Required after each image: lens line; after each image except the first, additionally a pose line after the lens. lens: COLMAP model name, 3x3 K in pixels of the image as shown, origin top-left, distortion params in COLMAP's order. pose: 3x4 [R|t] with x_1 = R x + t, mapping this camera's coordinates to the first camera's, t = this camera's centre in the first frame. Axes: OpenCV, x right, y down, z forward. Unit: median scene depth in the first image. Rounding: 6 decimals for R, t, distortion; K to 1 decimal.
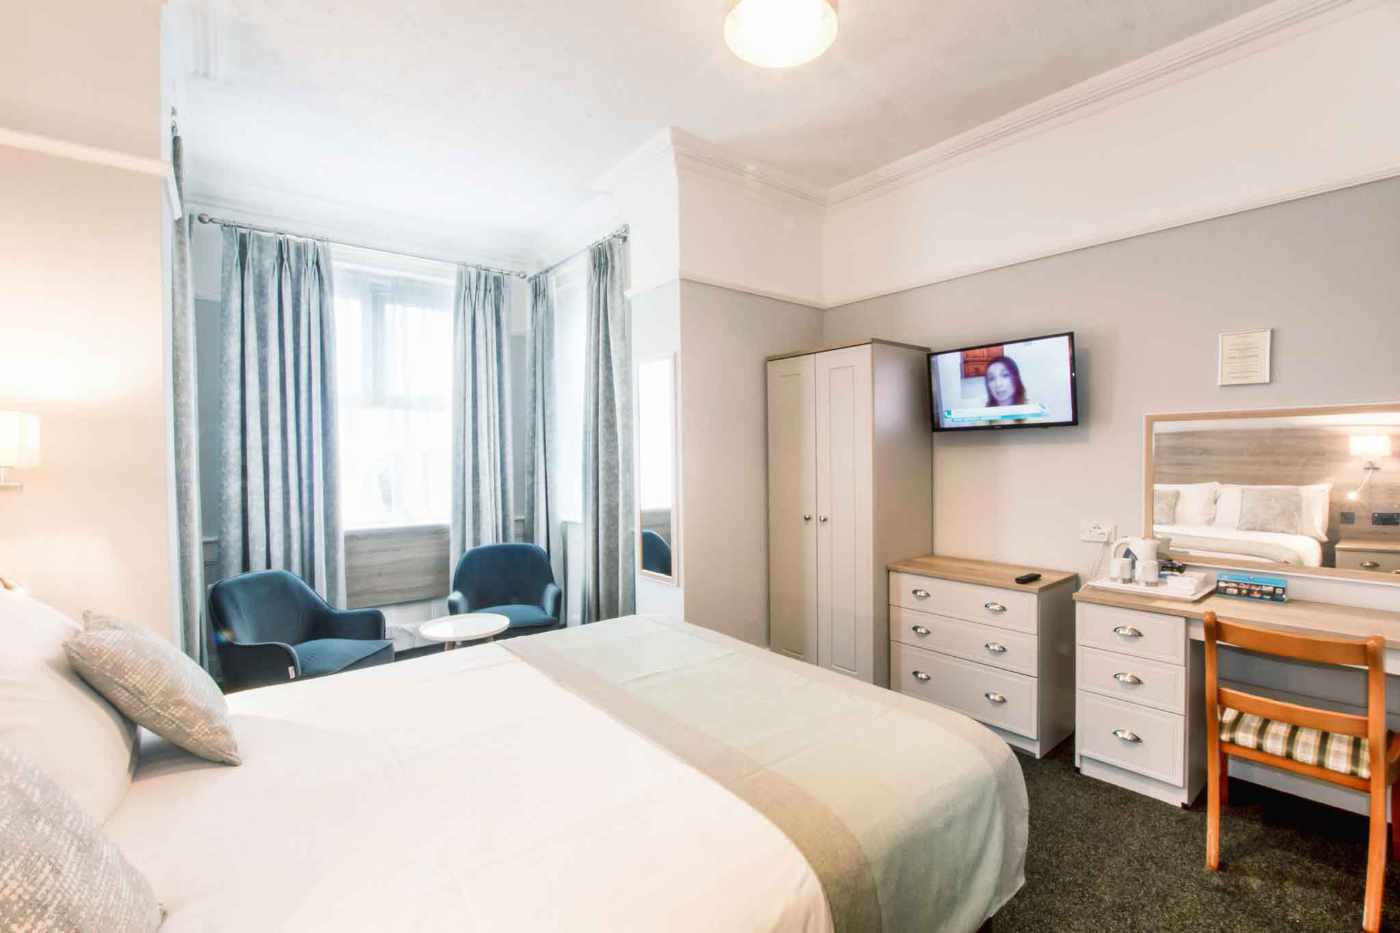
lens RADIAL K [[621.3, 0, 695.4], [0, 621.3, 472.2], [0, 0, 1]] dist [0.018694, -0.000075]
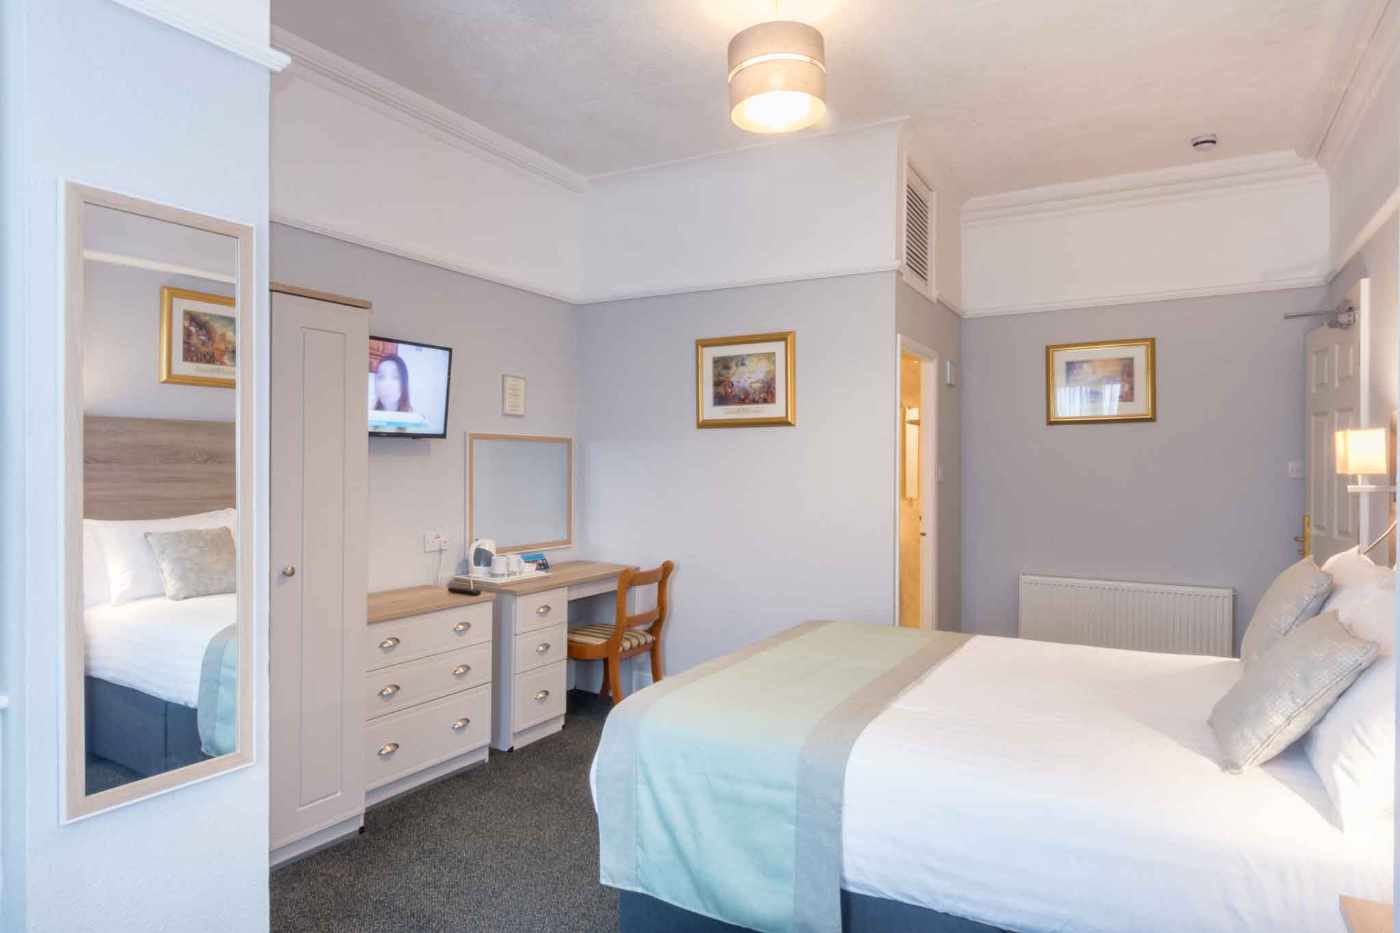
lens RADIAL K [[813.0, 0, 700.0], [0, 813.0, 466.5], [0, 0, 1]] dist [0.000987, 0.000102]
pose [[-0.344696, 0.009320, 0.938668, -0.746328], [0.028397, 0.999597, 0.000503, -0.016263], [-0.938285, 0.026829, -0.344822, 1.005140]]
